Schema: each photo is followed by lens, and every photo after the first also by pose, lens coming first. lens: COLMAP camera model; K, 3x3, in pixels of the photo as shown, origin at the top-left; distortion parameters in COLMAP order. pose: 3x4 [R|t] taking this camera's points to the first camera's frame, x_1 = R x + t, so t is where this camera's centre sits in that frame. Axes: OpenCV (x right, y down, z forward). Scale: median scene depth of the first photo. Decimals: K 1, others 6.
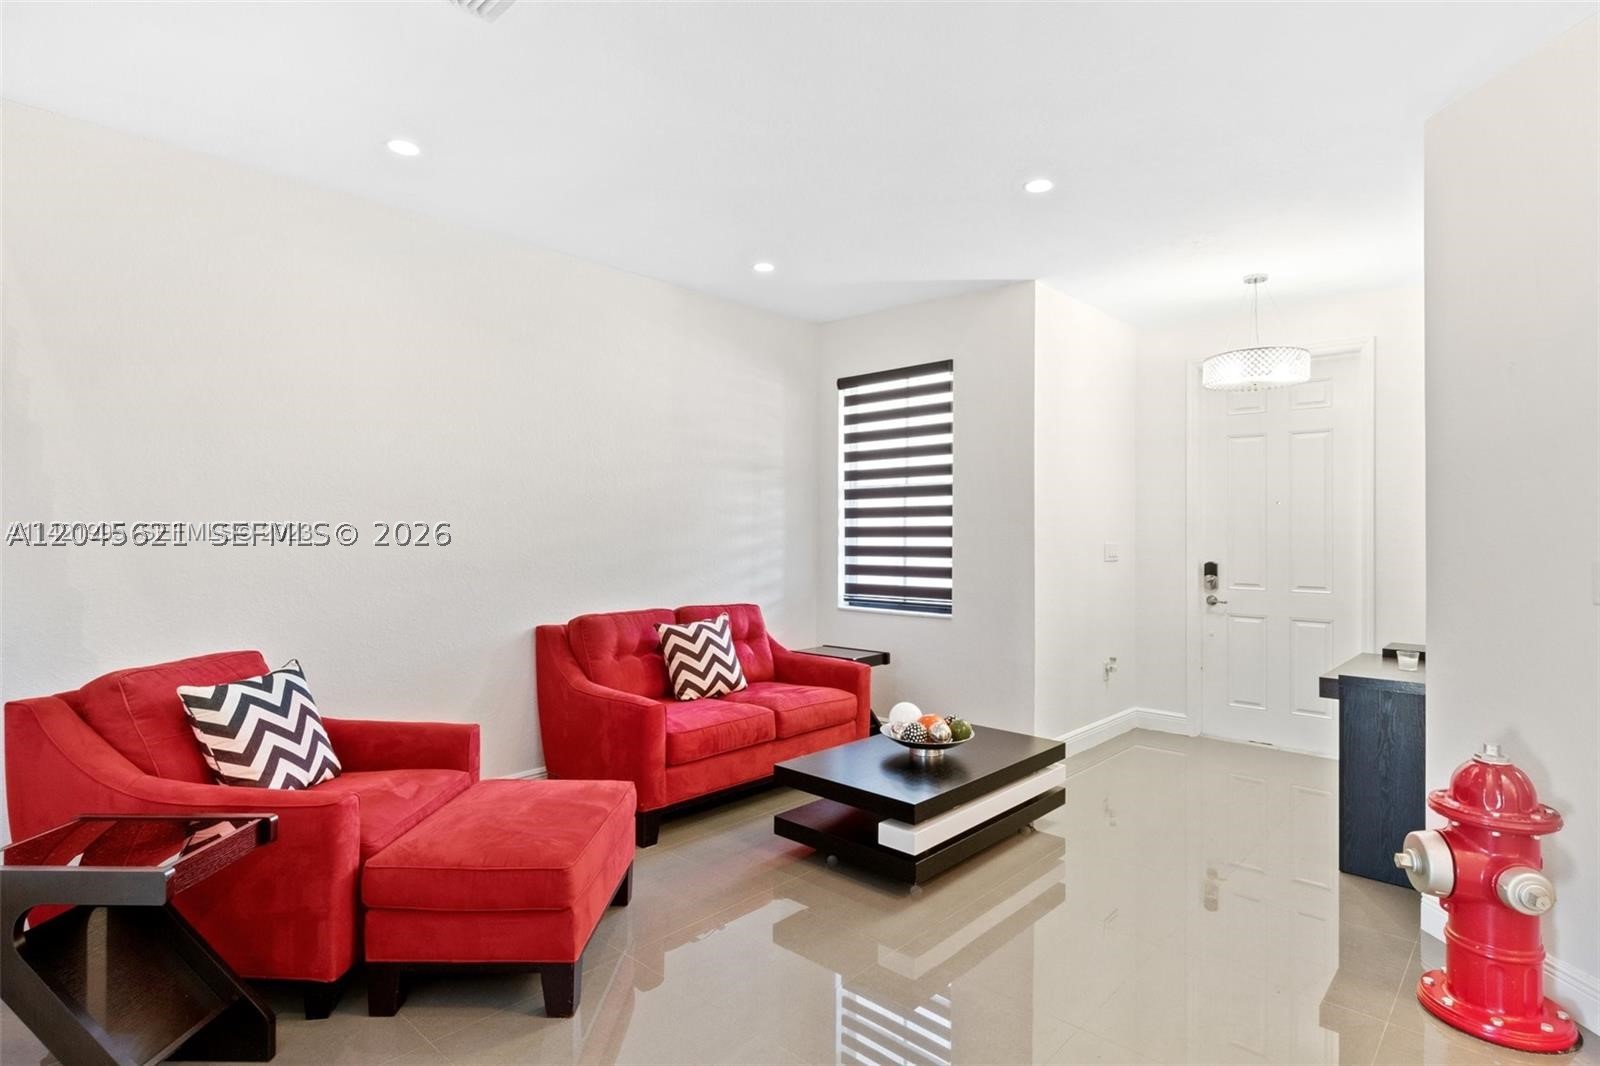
lens RADIAL K [[845.0, 0, 802.3], [0, 845.0, 521.4], [0, 0, 1]] dist [-0.001033, -0.000610]
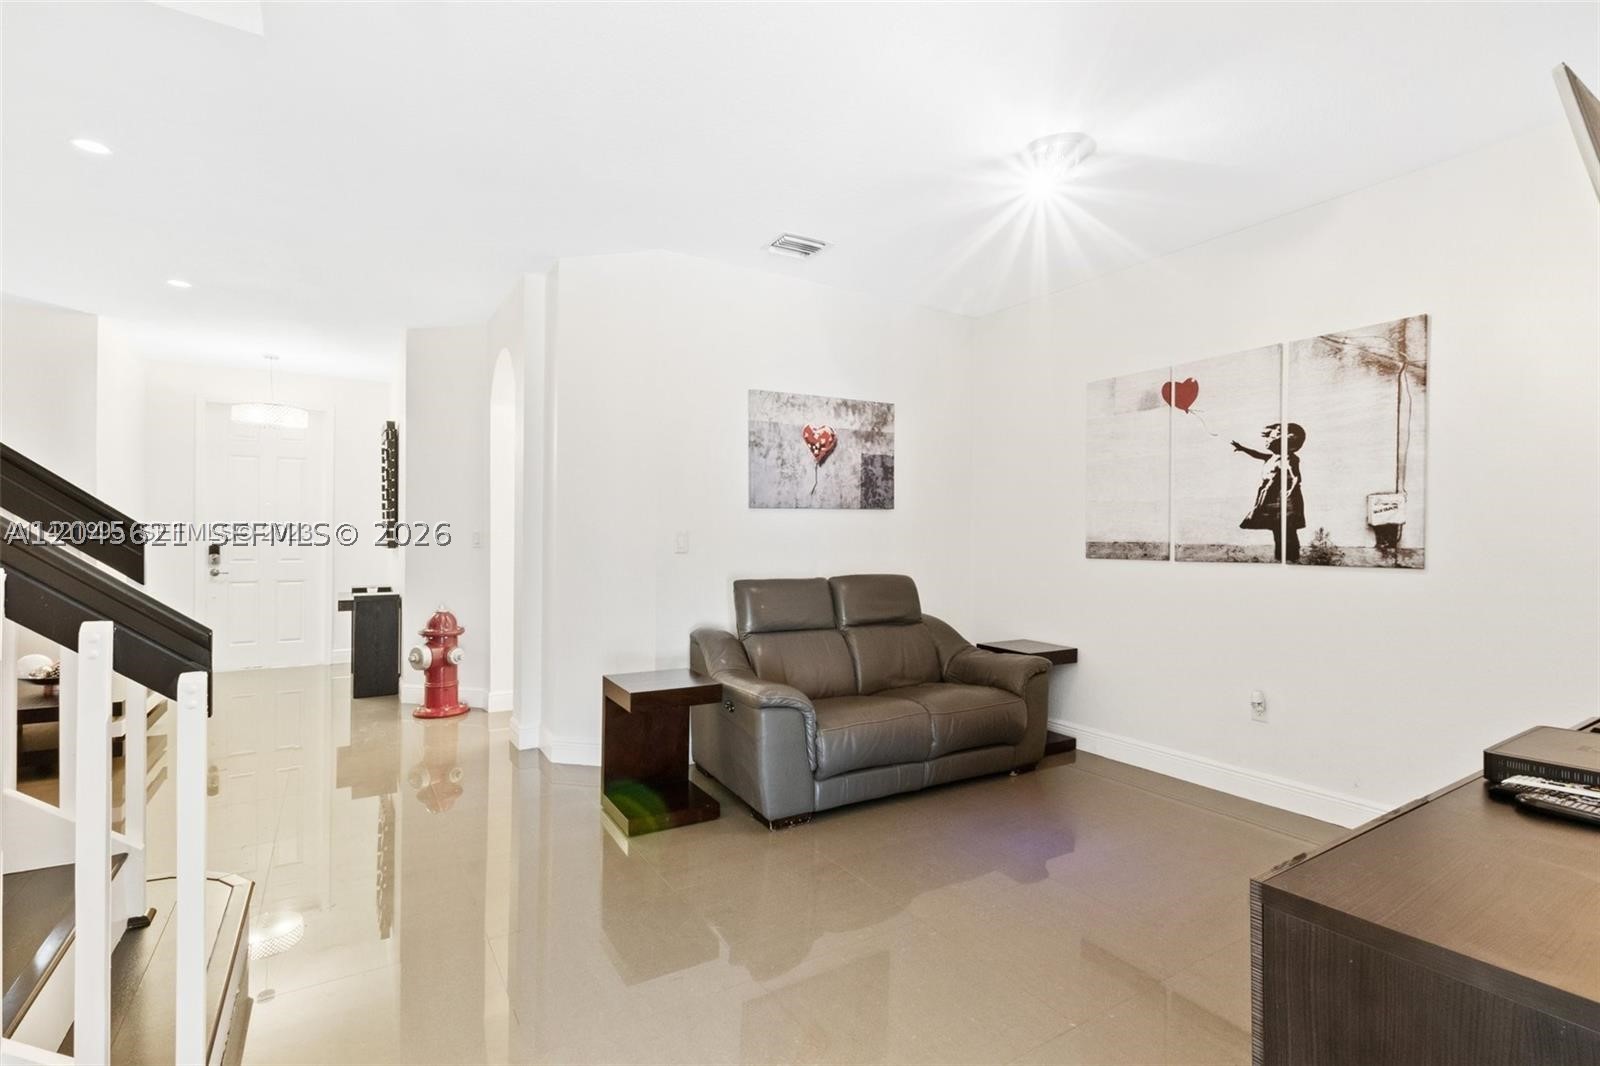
lens RADIAL K [[734.4, 0, 802.7], [0, 734.4, 537.3], [0, 0, 1]] dist [0.004766, -0.004628]
pose [[0.286300, 0.003571, 0.958134, -0.693377], [-0.020250, 0.999792, 0.002325, 0.025043], [-0.957926, -0.020068, 0.286312, -0.462894]]
